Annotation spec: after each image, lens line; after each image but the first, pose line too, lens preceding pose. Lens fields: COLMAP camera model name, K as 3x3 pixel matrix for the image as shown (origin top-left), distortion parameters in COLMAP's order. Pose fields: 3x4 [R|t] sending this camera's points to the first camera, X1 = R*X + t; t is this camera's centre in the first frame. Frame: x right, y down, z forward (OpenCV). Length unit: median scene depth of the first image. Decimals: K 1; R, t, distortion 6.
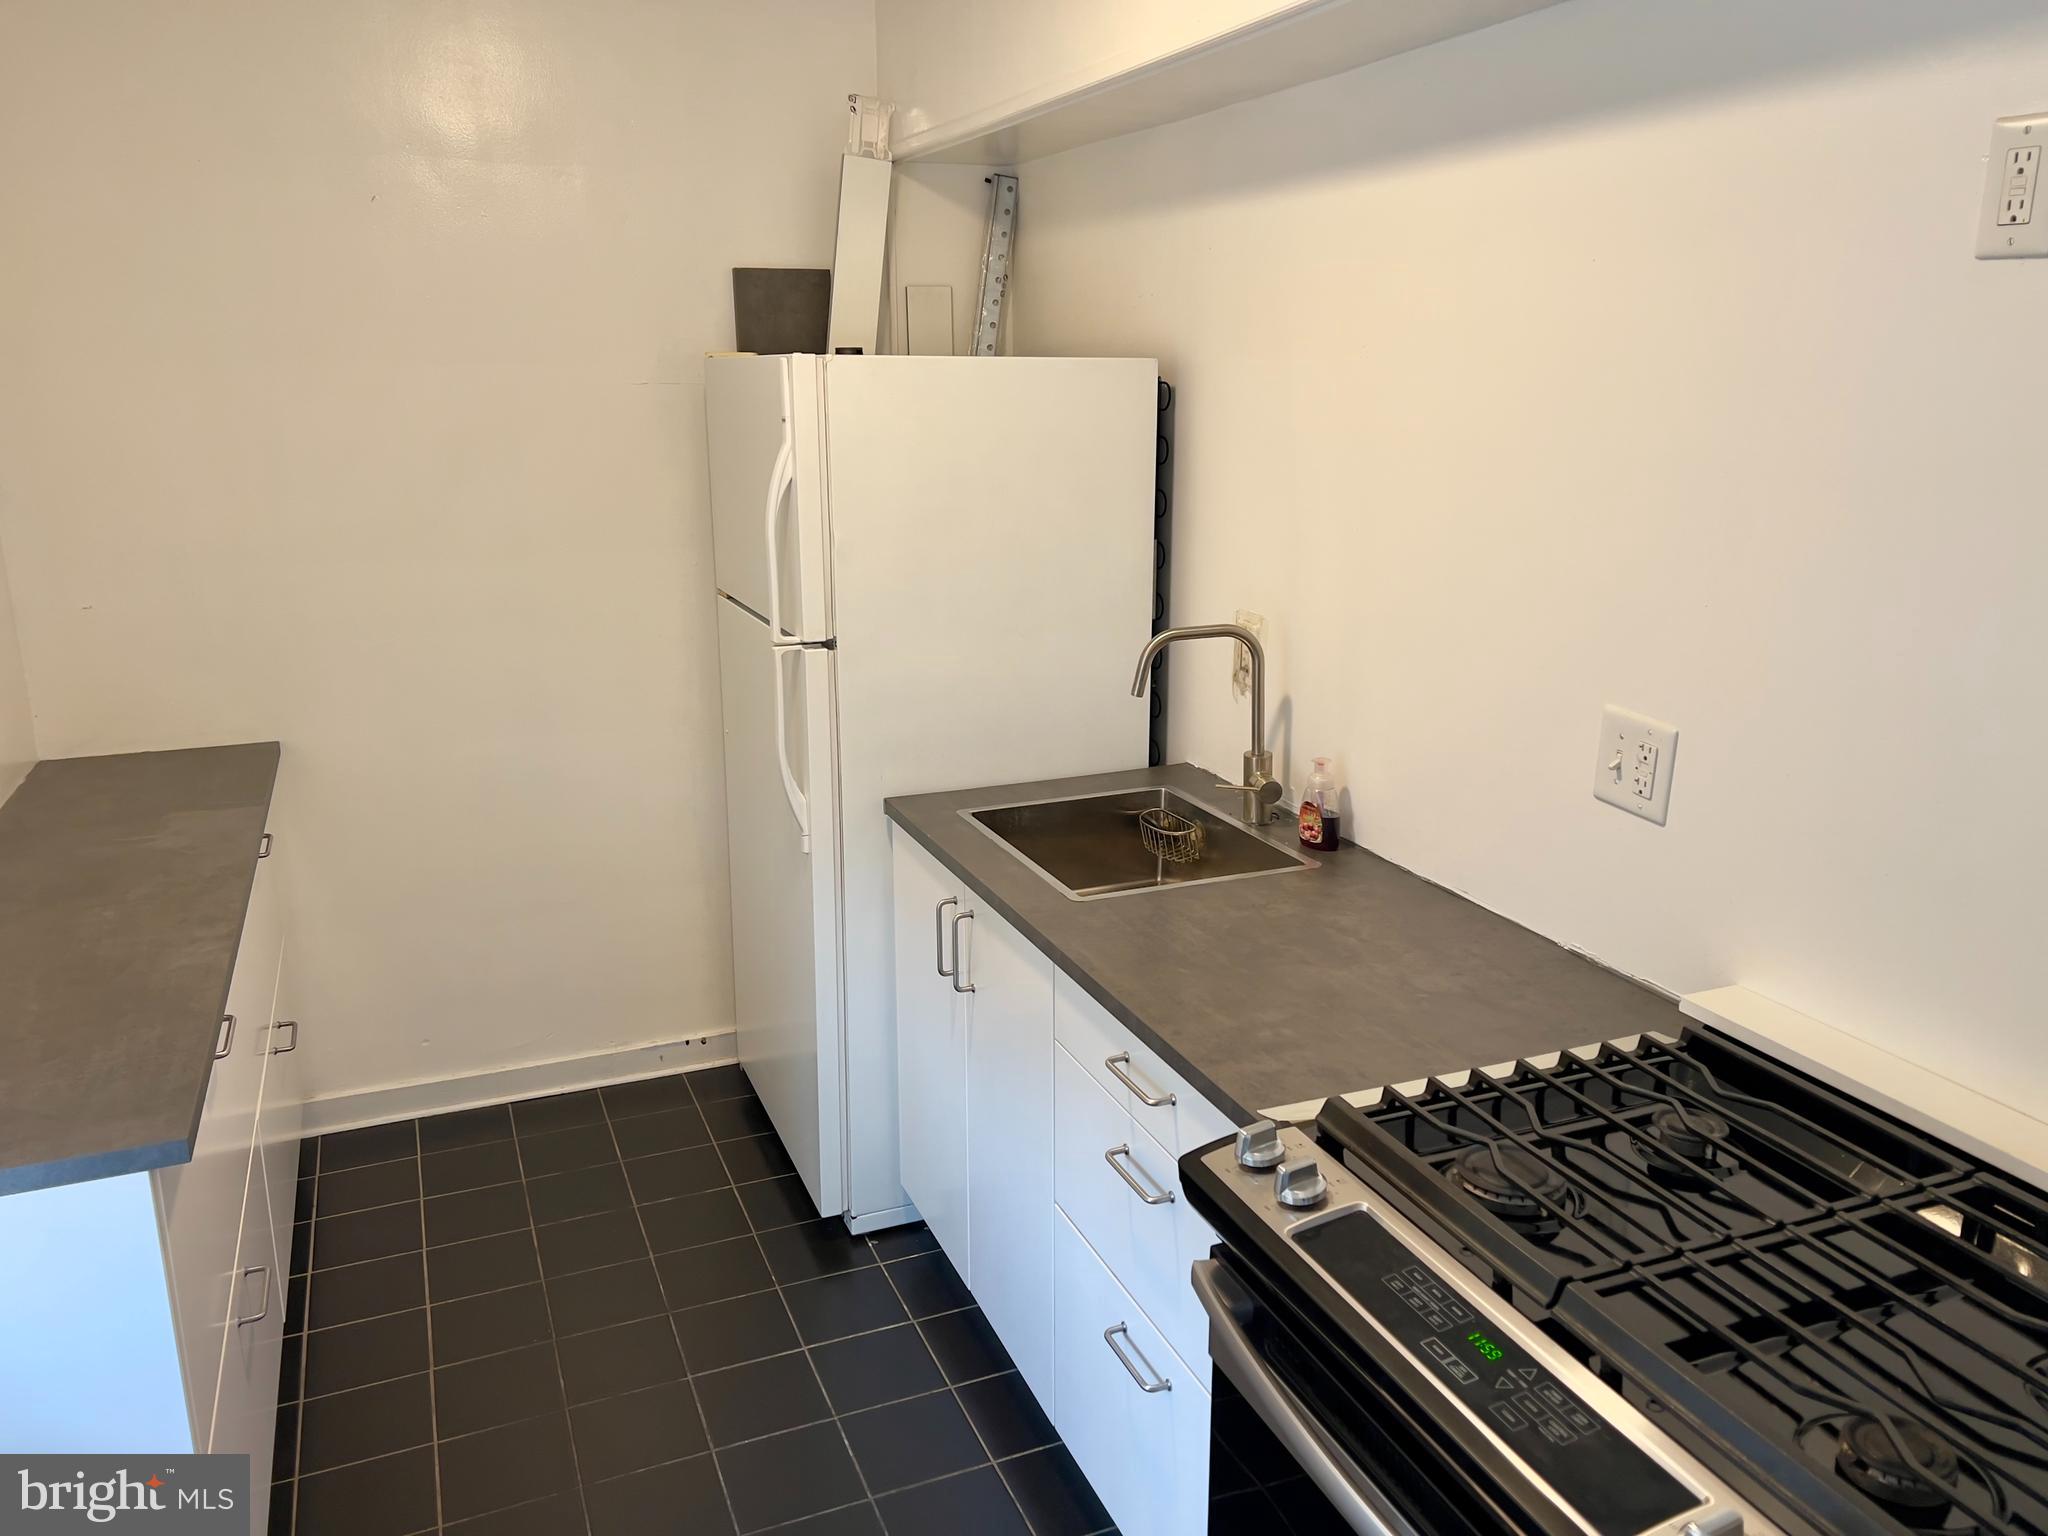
lens RADIAL K [[1546.1, 0, 1028.5], [0, 1546.1, 780.9], [0, 0, 1]] dist [0.090646, -0.097781]
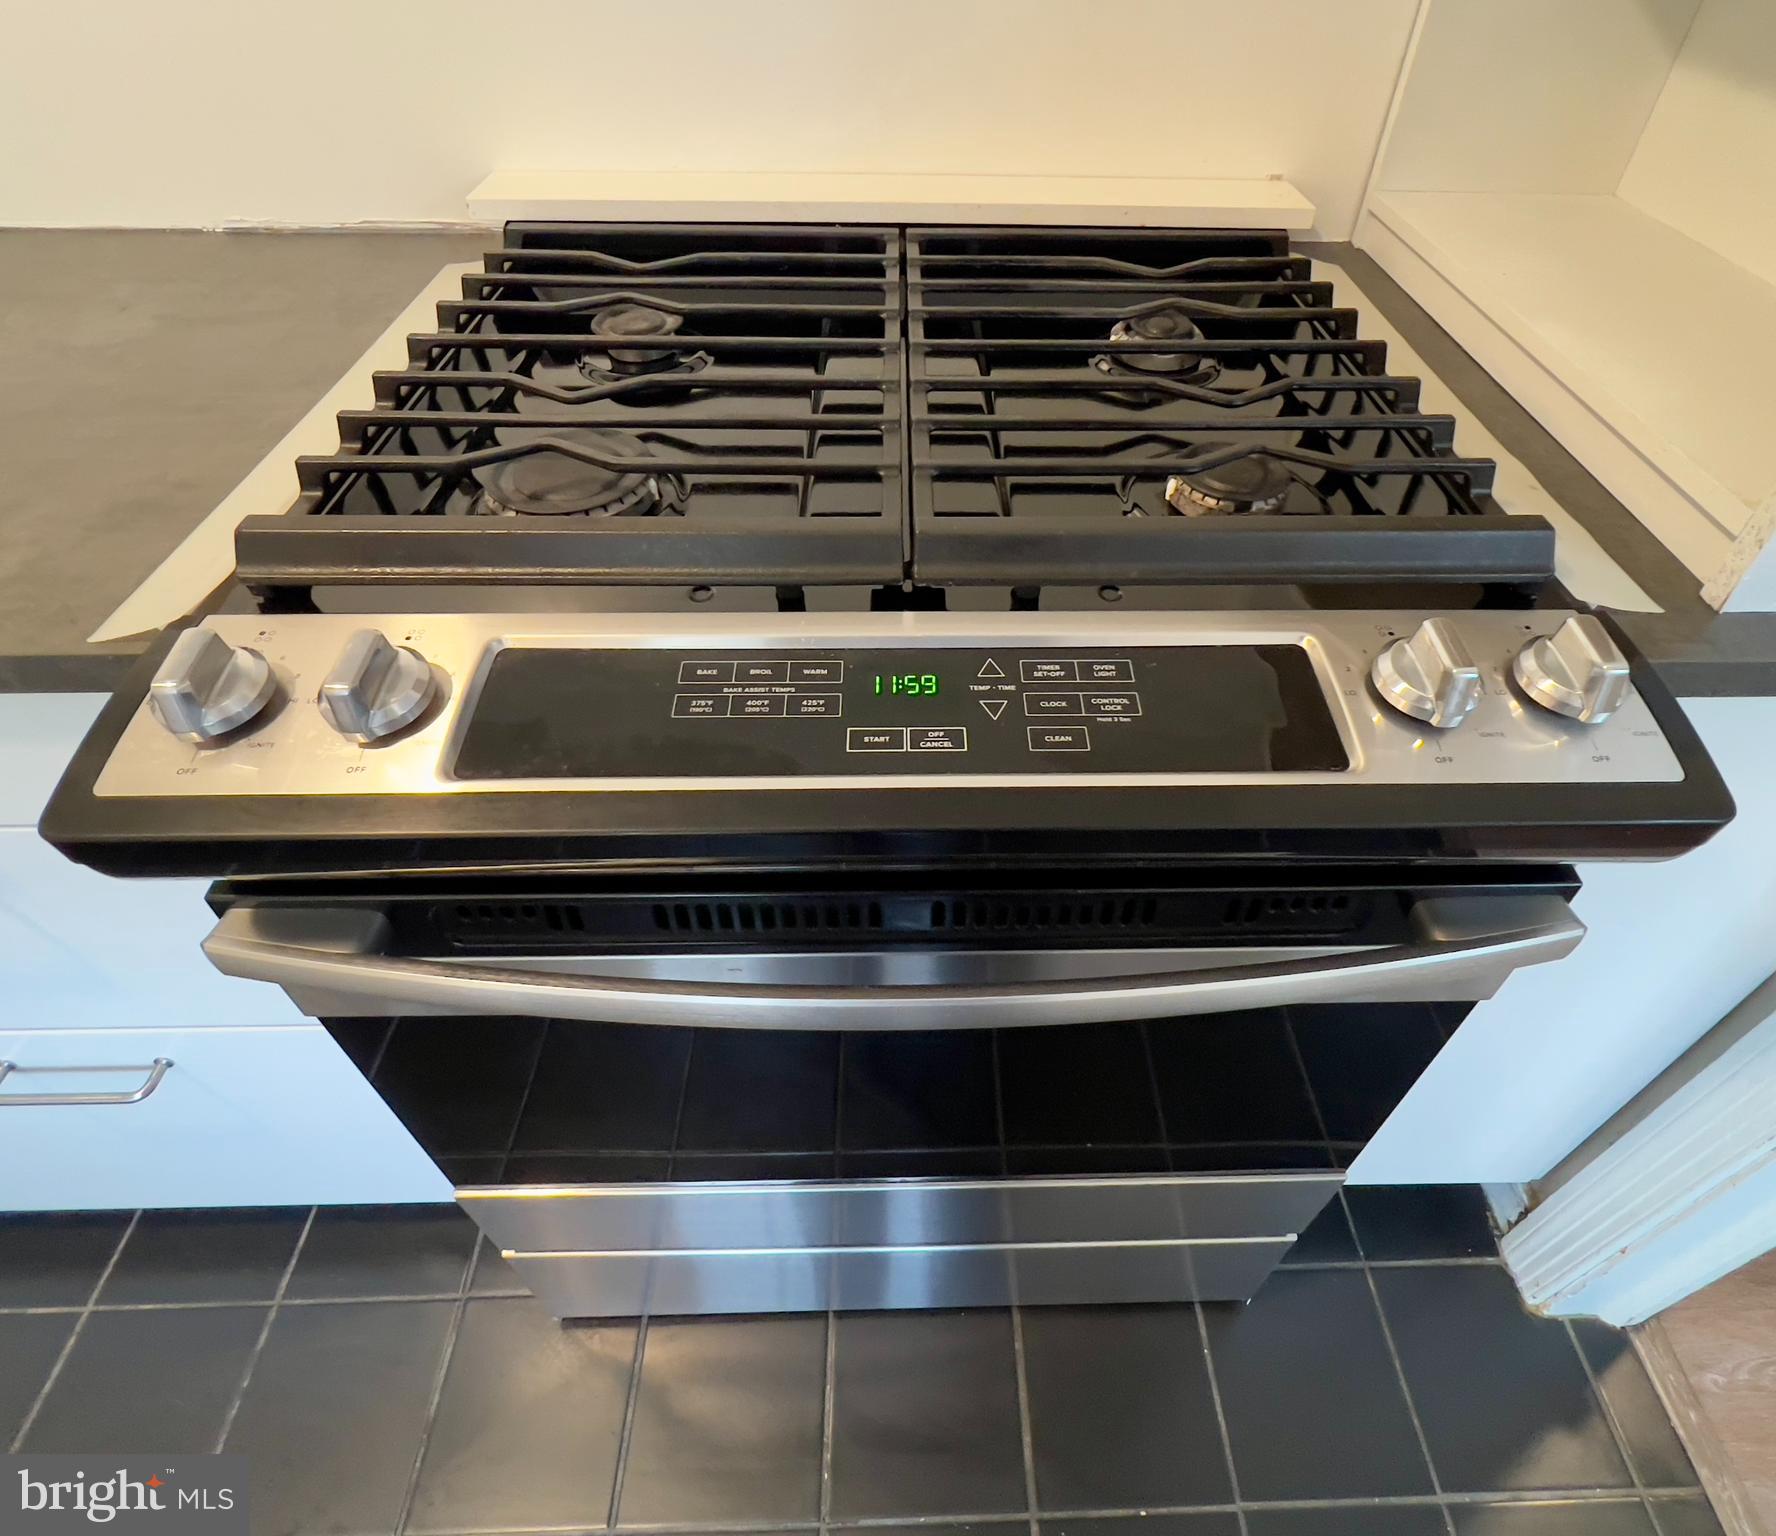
lens RADIAL K [[939.8, 0, 889.8], [0, 939.8, 684.9], [0, 0, 1]] dist [0.001399, 0.000264]
pose [[0.358922, -0.625154, 0.693078, 0.029429], [0.232861, 0.779052, 0.582111, 0.124419], [-0.903853, -0.047542, 0.425193, 0.725130]]
